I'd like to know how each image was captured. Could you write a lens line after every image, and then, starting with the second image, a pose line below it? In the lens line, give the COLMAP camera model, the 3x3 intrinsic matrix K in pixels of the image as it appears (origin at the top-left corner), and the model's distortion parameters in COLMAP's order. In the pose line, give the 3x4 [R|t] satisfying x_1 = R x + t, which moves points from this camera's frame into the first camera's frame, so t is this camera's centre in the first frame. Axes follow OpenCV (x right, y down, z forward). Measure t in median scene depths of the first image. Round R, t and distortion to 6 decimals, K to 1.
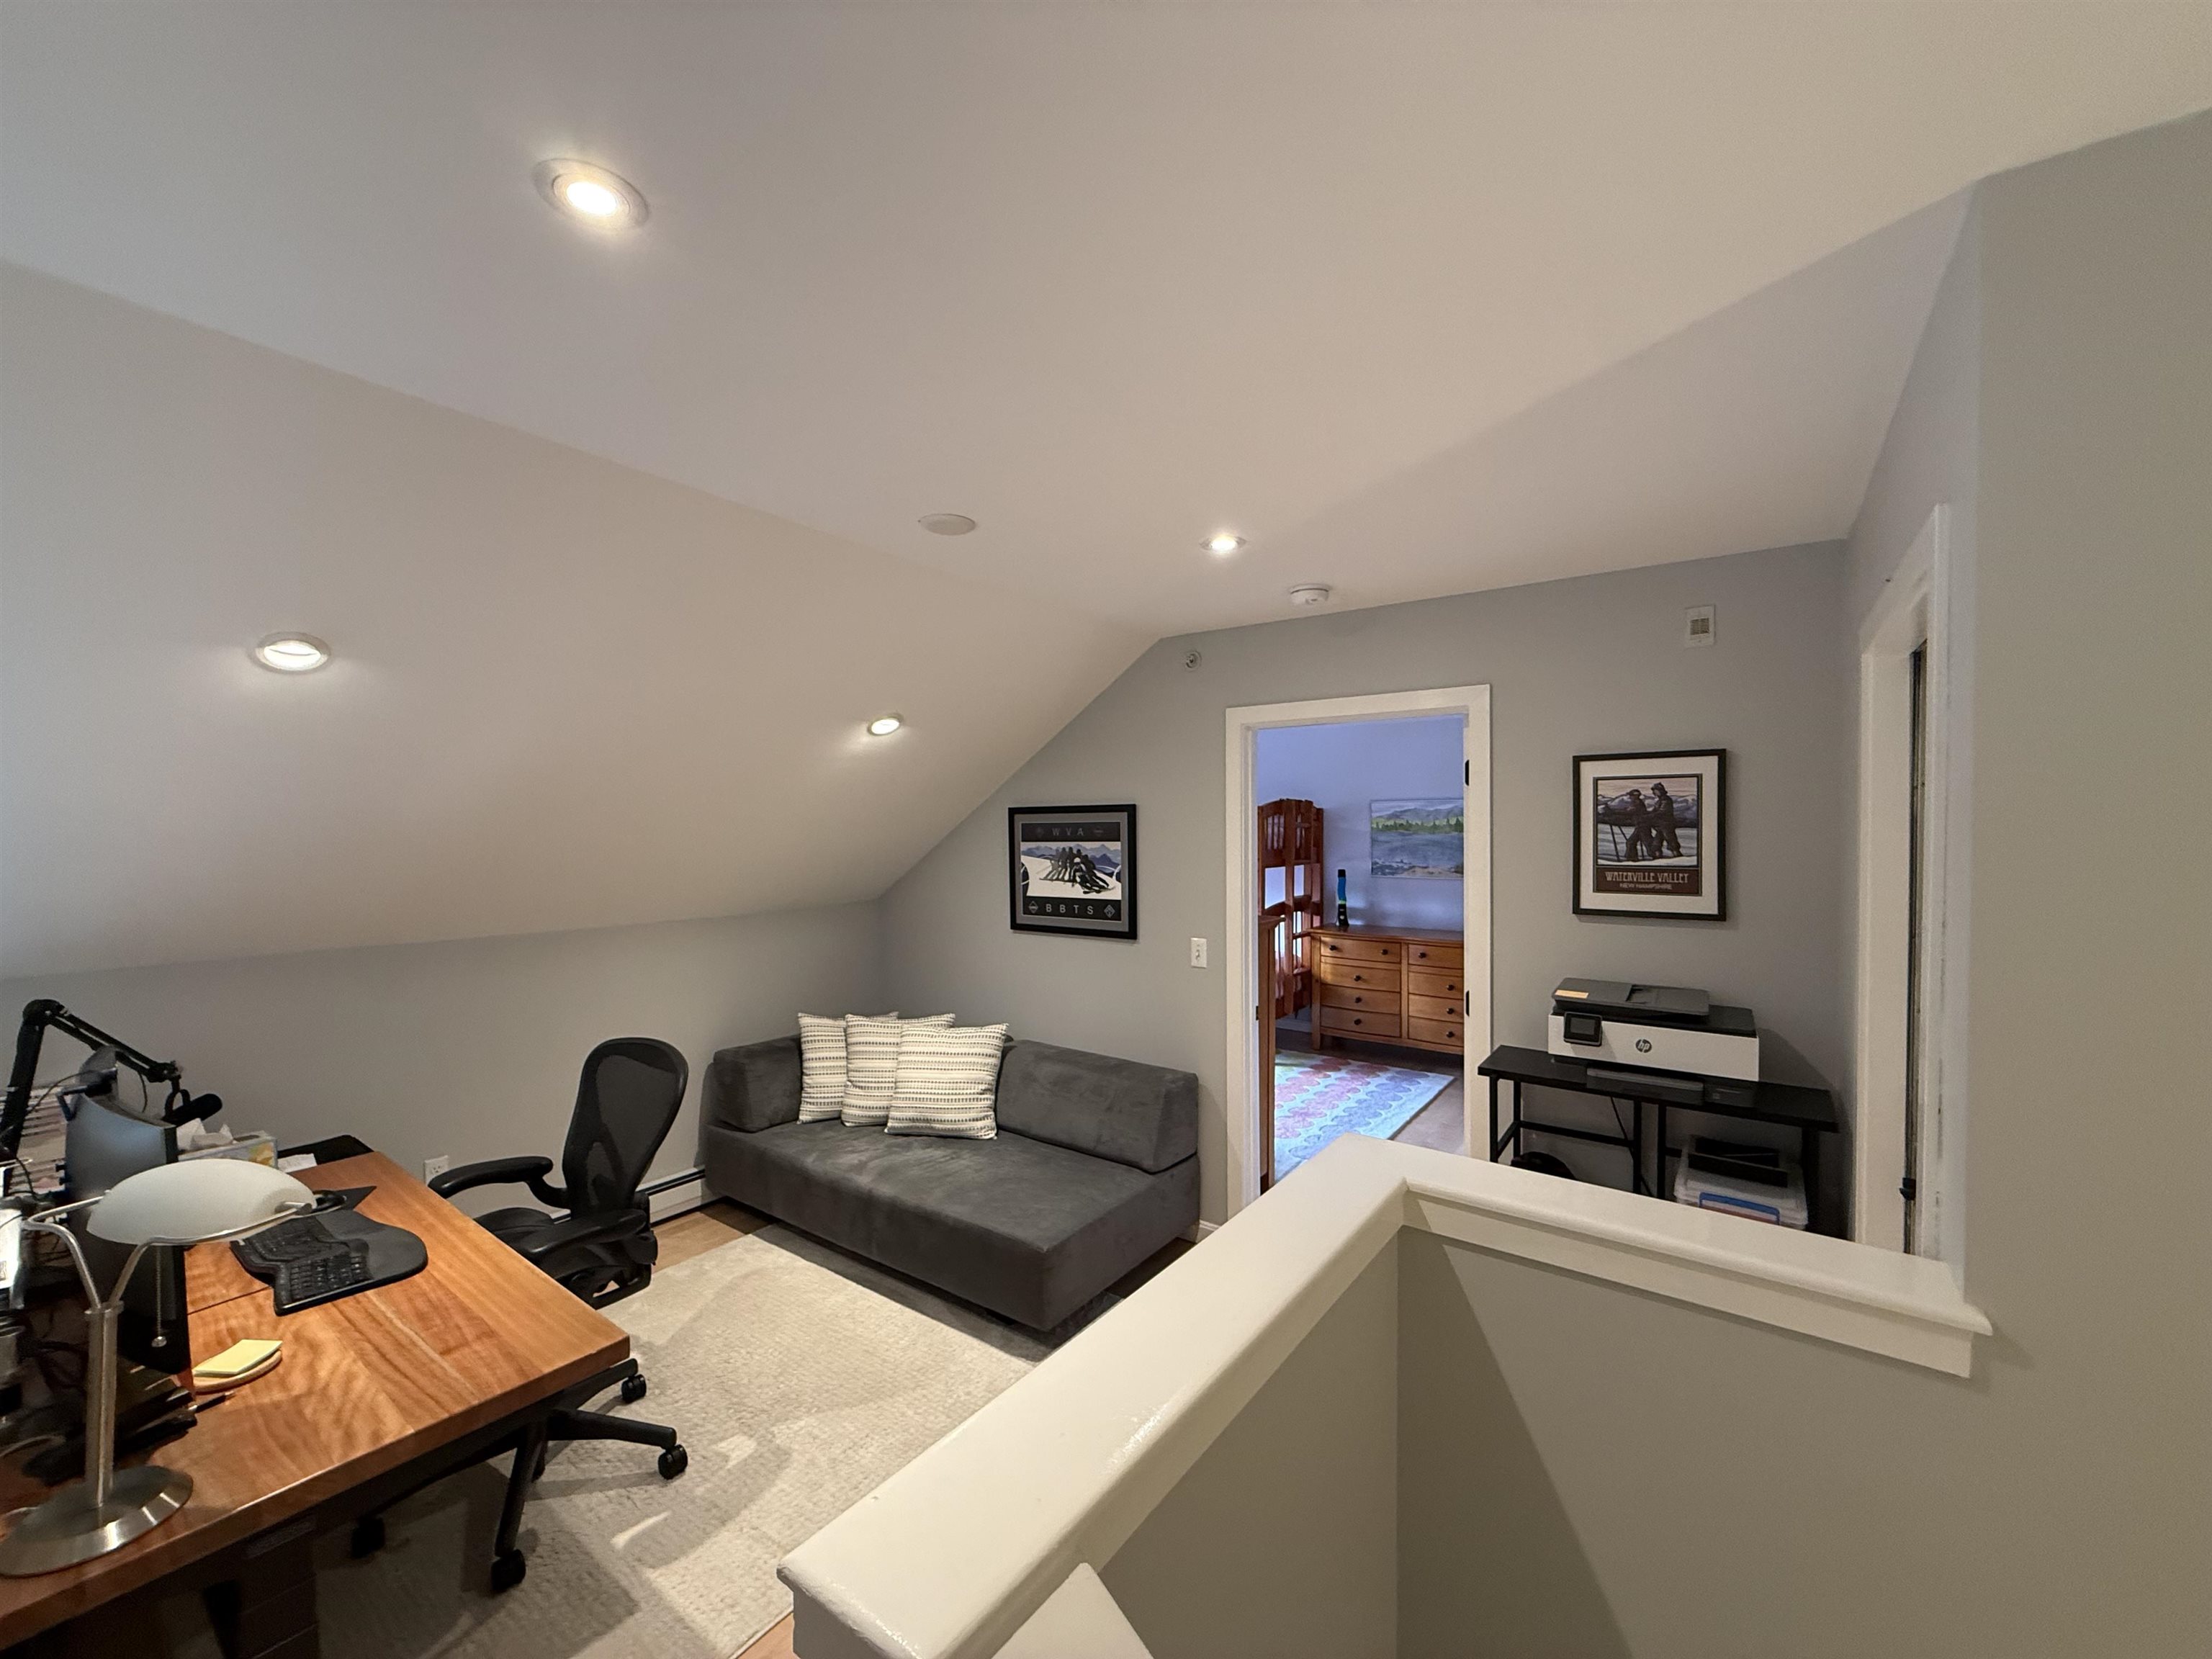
lens RADIAL K [[880.0, 0, 1097.6], [0, 880.0, 840.6], [0, 0, 1]] dist [0.003238, -0.000339]
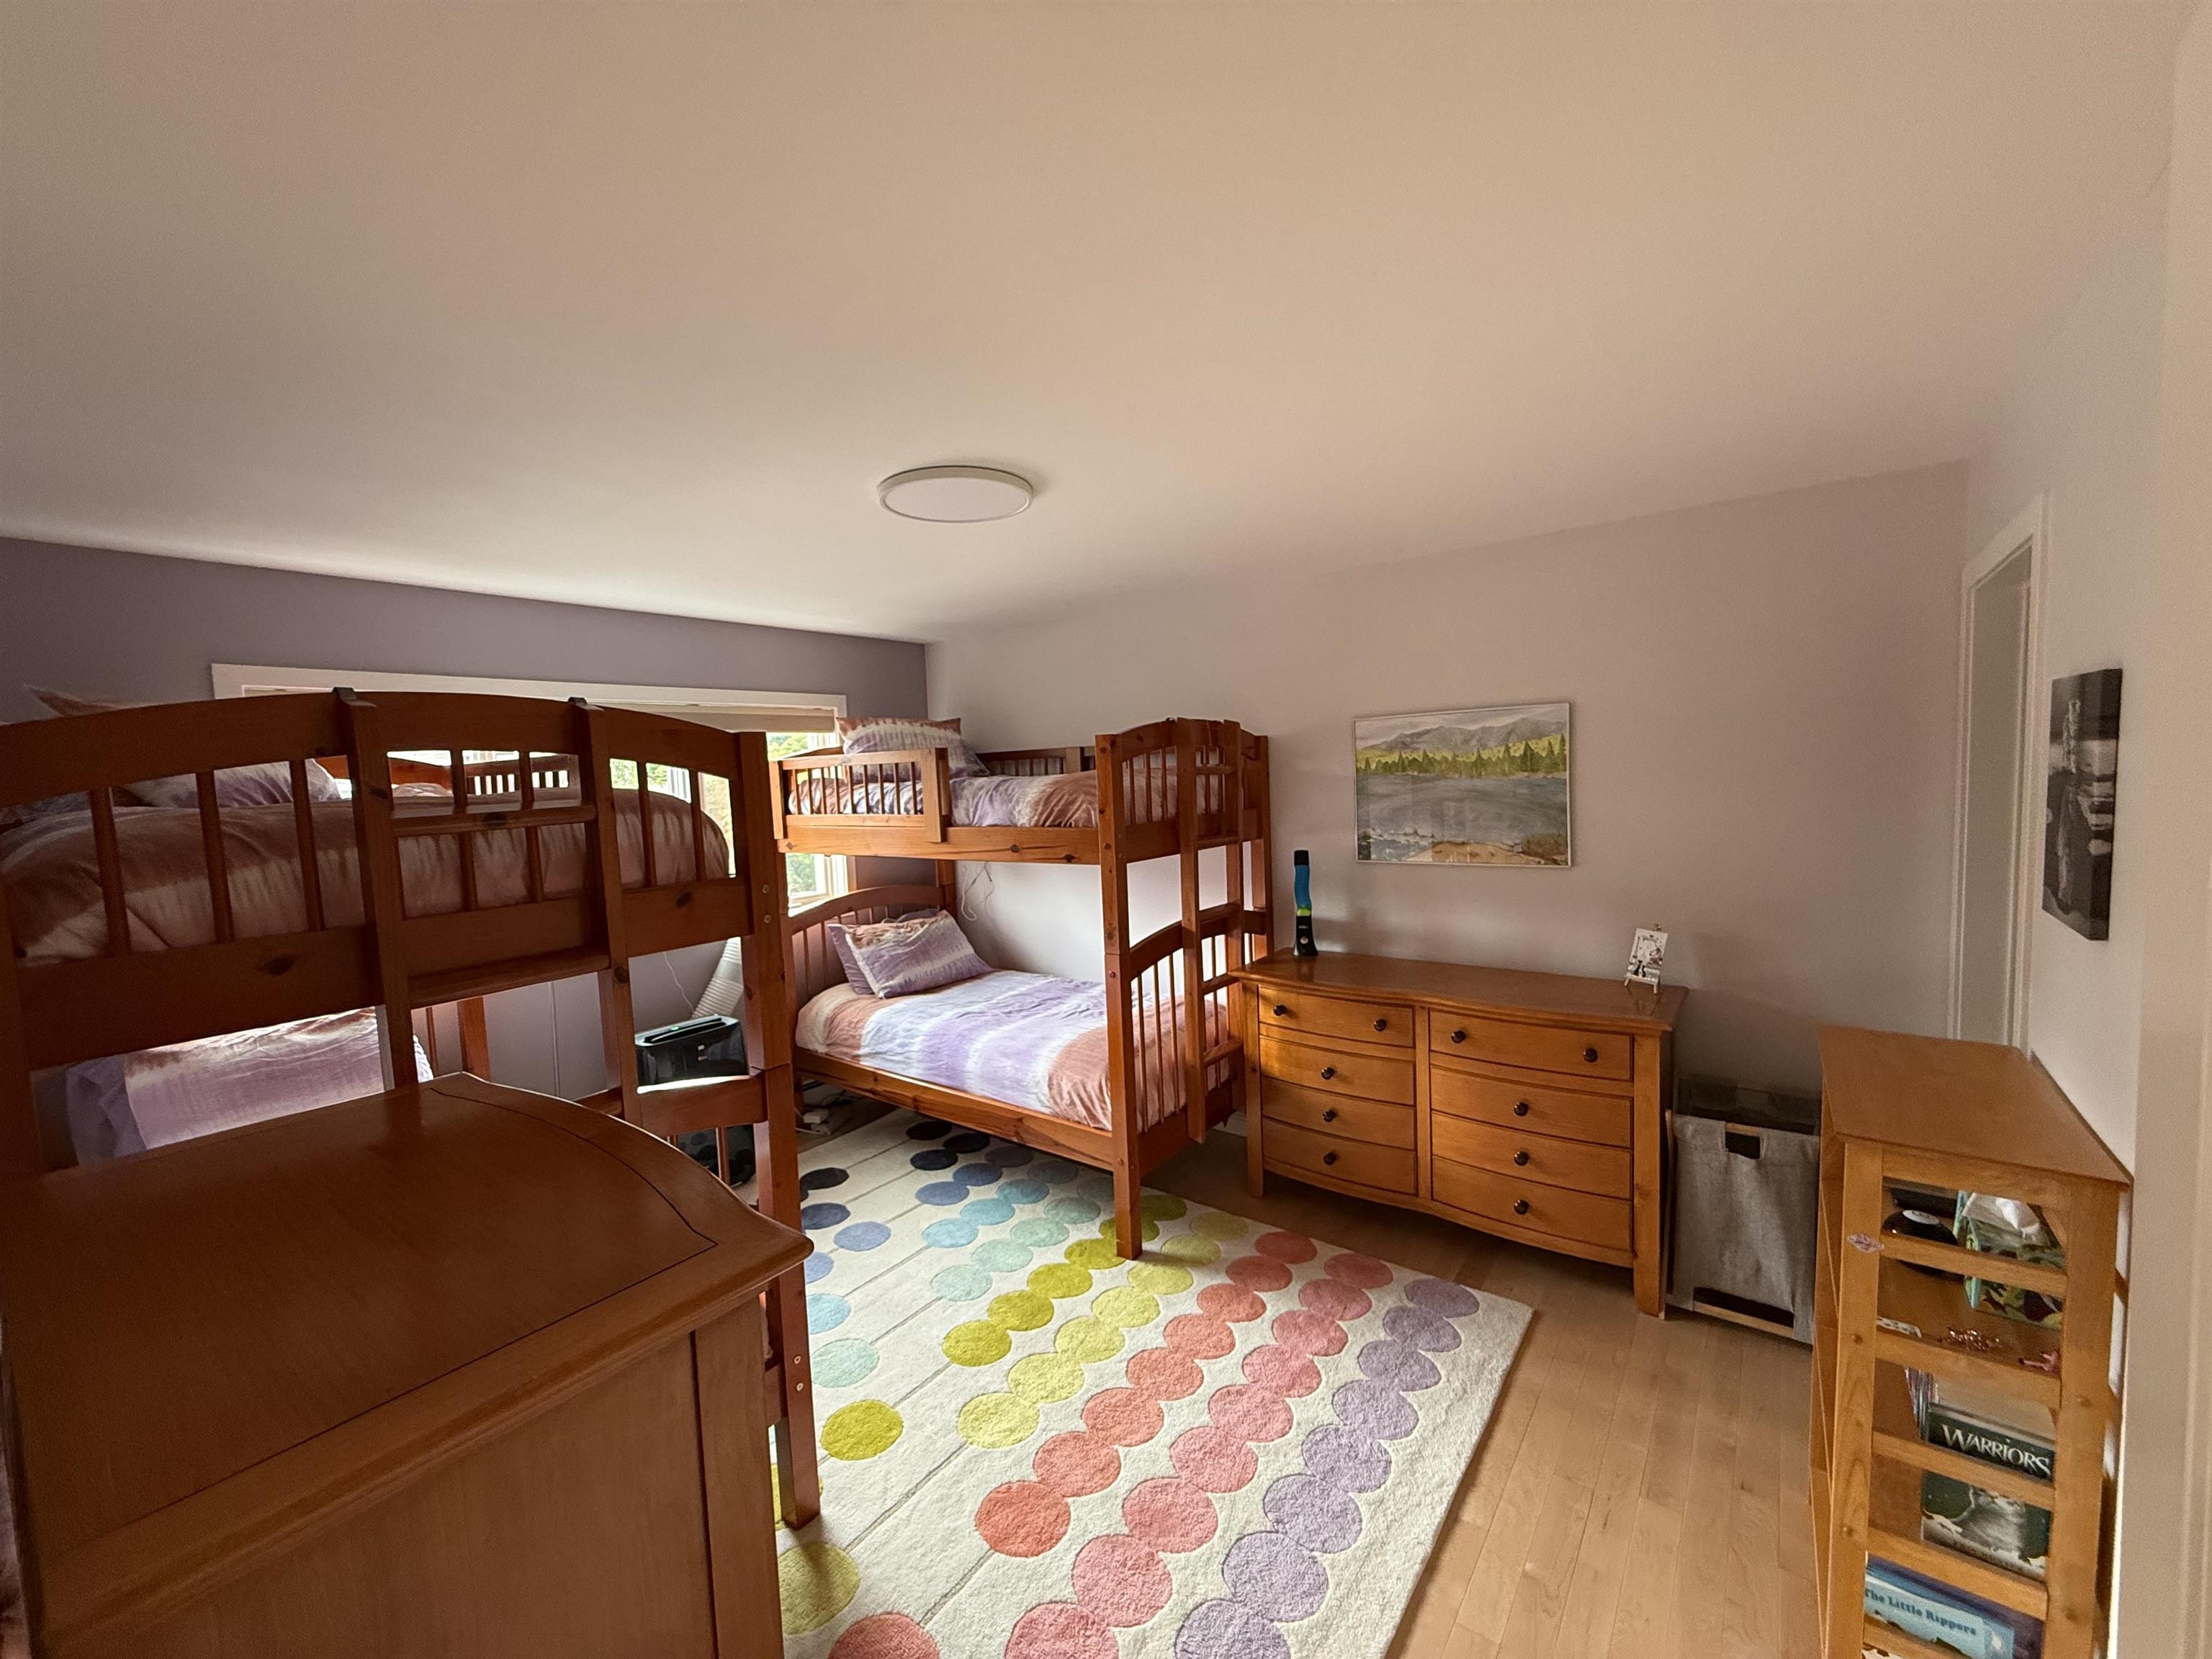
lens RADIAL K [[880.0, 0, 1098.9], [0, 880.0, 827.0], [0, 0, 1]] dist [0.003238, -0.000339]
pose [[0.998810, -0.035625, -0.033303, 0.184023], [0.037265, 0.998054, 0.049995, -0.012453], [0.031457, -0.051176, 0.998194, 0.496234]]
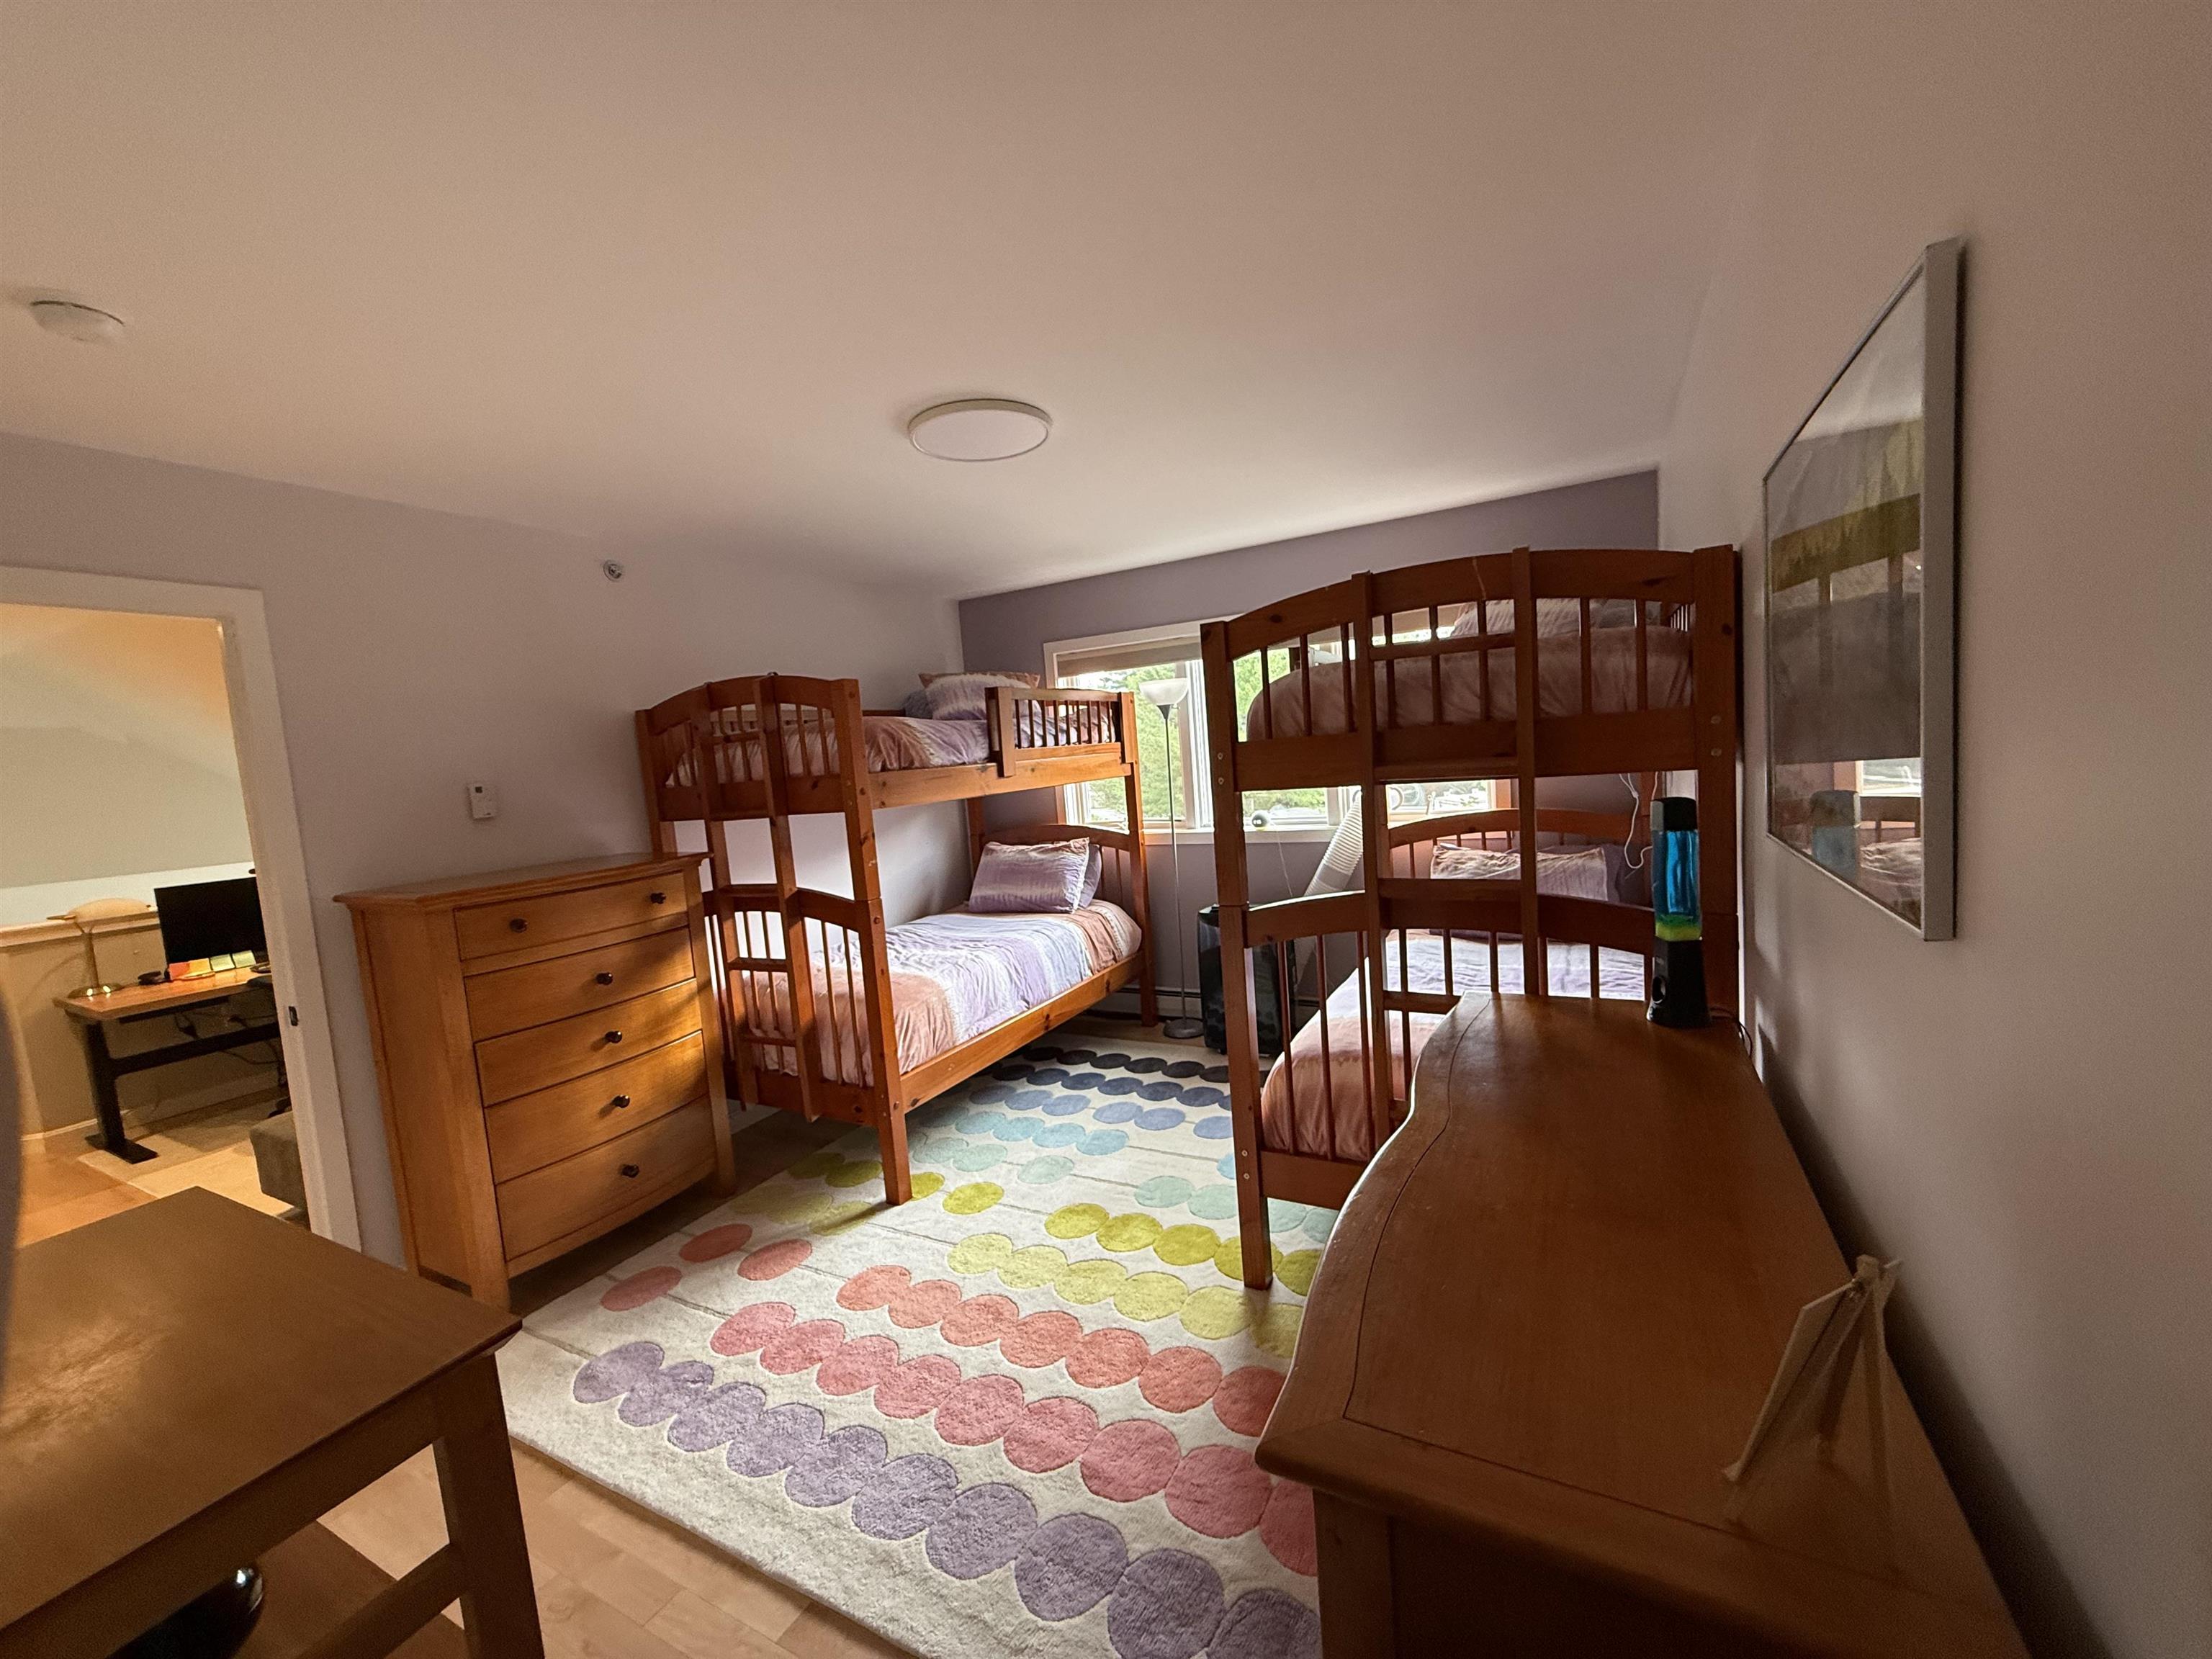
lens RADIAL K [[880.0, 0, 1112.8], [0, 880.0, 818.0], [0, 0, 1]] dist [0.003238, -0.000339]
pose [[0.134330, 0.069896, -0.988469, 0.554786], [0.064704, 0.994762, 0.079134, 0.009349], [0.988822, -0.074588, 0.129104, 0.886636]]
